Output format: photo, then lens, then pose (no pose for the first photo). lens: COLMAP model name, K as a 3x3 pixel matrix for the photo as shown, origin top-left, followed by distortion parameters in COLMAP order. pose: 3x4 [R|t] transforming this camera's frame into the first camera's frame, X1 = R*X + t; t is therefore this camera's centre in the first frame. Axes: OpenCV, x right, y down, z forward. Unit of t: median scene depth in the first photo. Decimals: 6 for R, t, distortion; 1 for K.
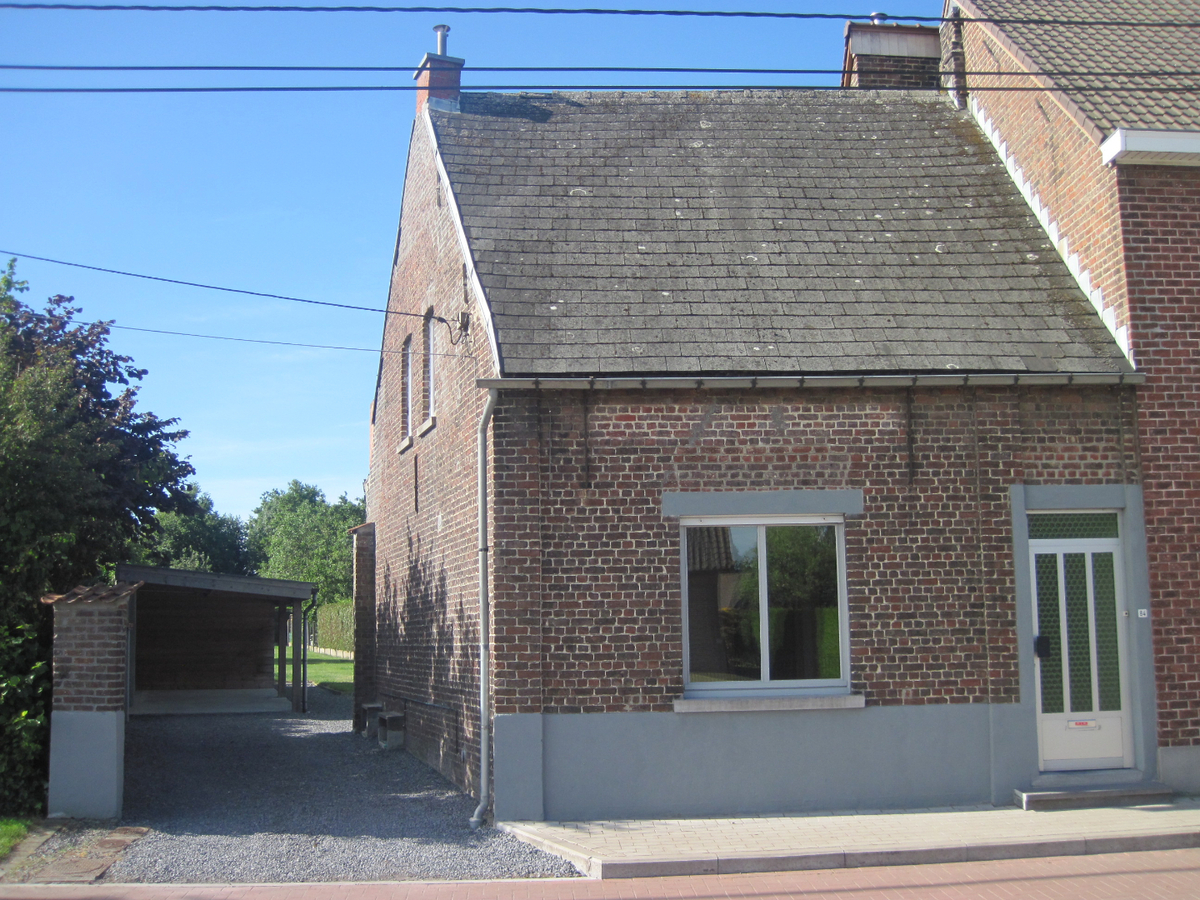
lens RADIAL K [[1239.1, 0, 600.0], [0, 1239.1, 450.0], [0, 0, 1]] dist [-0.140585, 0.004131]
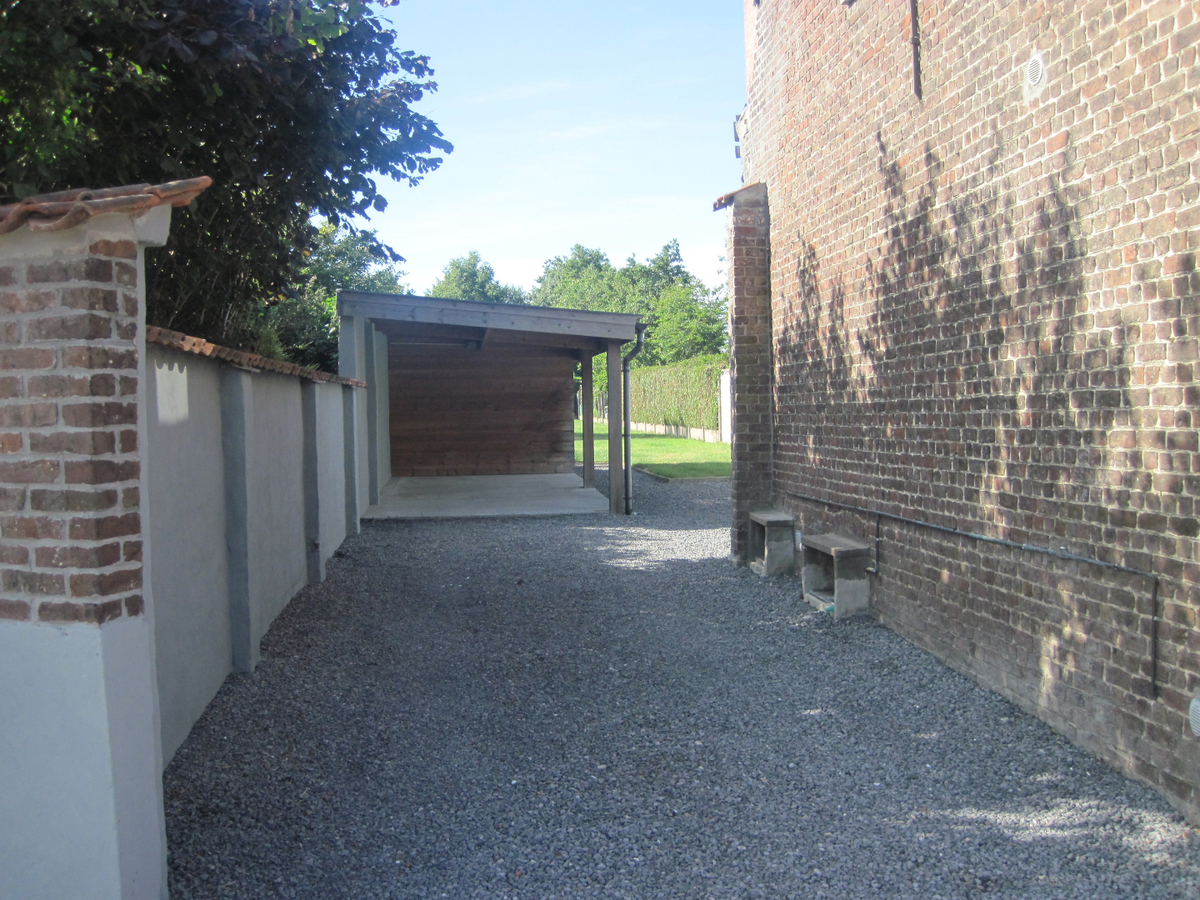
lens RADIAL K [[1220.2, 0, 600.0], [0, 1220.2, 450.0], [0, 0, 1]] dist [-0.011711, -0.004461]
pose [[0.975163, 0.009451, -0.221288, -0.140356], [0.030688, 0.983687, 0.177249, 0.080882], [0.219354, -0.179638, 0.958965, 0.468955]]
